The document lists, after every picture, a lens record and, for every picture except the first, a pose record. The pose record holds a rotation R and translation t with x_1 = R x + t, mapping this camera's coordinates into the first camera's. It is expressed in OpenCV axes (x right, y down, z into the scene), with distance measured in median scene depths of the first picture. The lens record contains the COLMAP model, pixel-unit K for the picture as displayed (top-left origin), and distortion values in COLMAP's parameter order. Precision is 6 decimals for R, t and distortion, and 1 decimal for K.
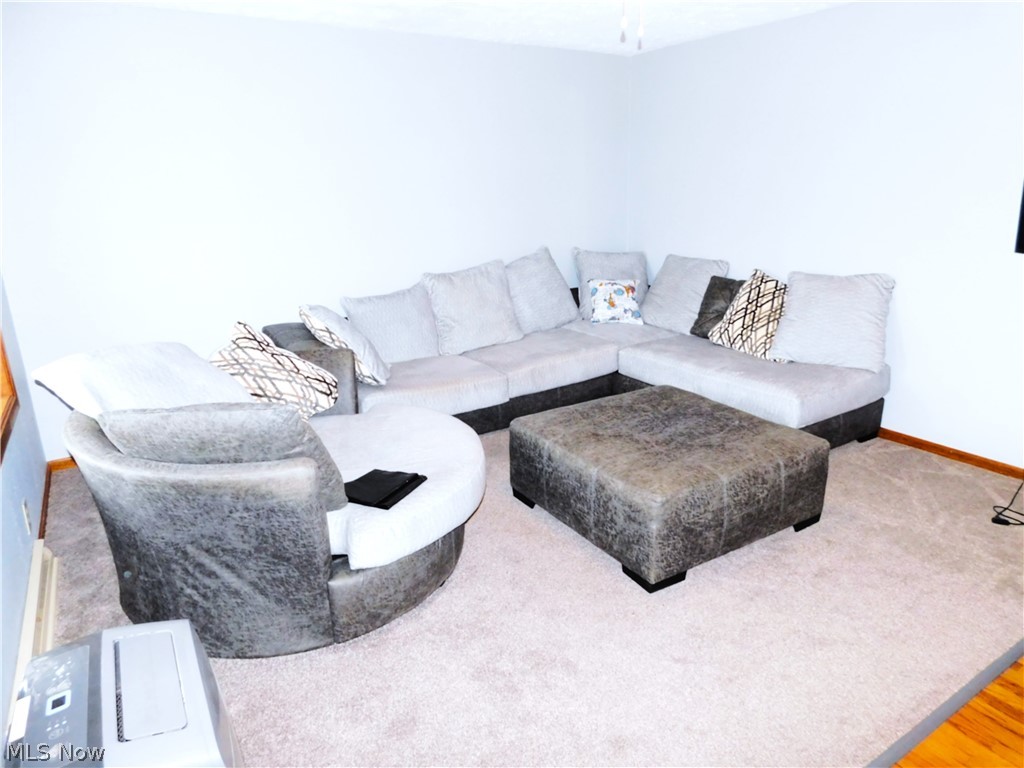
lens RADIAL K [[667.2, 0, 512.6], [0, 667.2, 387.5], [0, 0, 1]] dist [-0.046508, 0.005896]
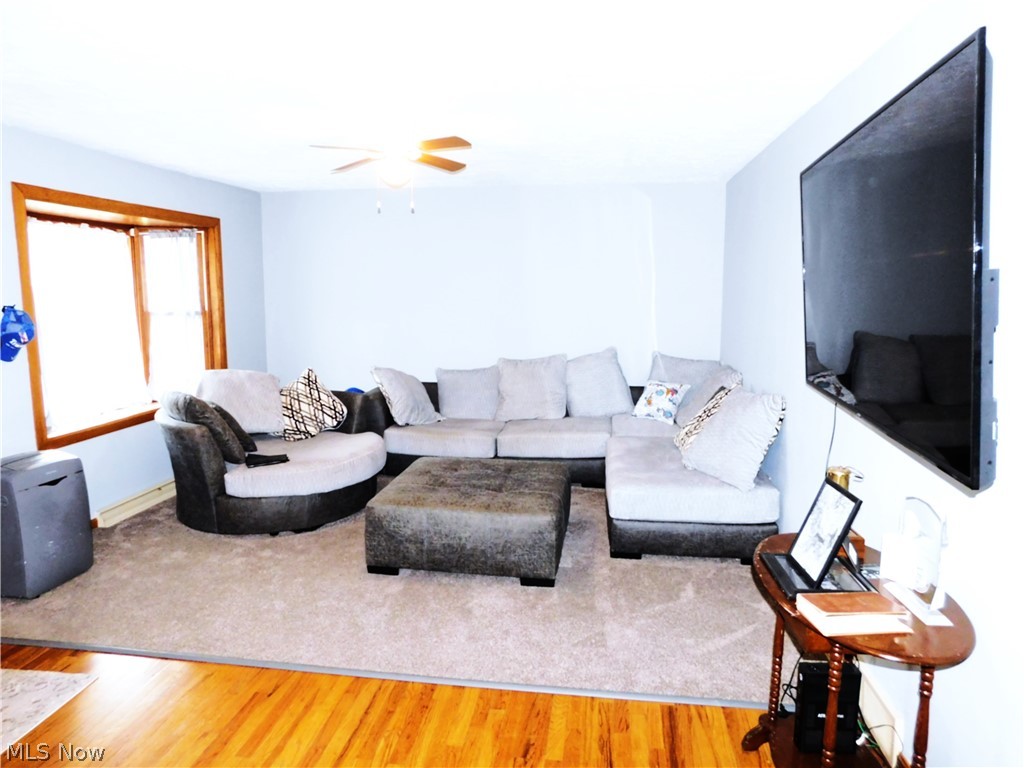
lens RADIAL K [[667.2, 0, 514.7], [0, 667.2, 383.3], [0, 0, 1]] dist [-0.046508, 0.005896]
pose [[0.762140, 0.115262, -0.637069, 1.158290], [-0.207227, 0.975685, -0.071384, -0.050629], [0.613351, 0.186423, 0.767494, 0.001564]]
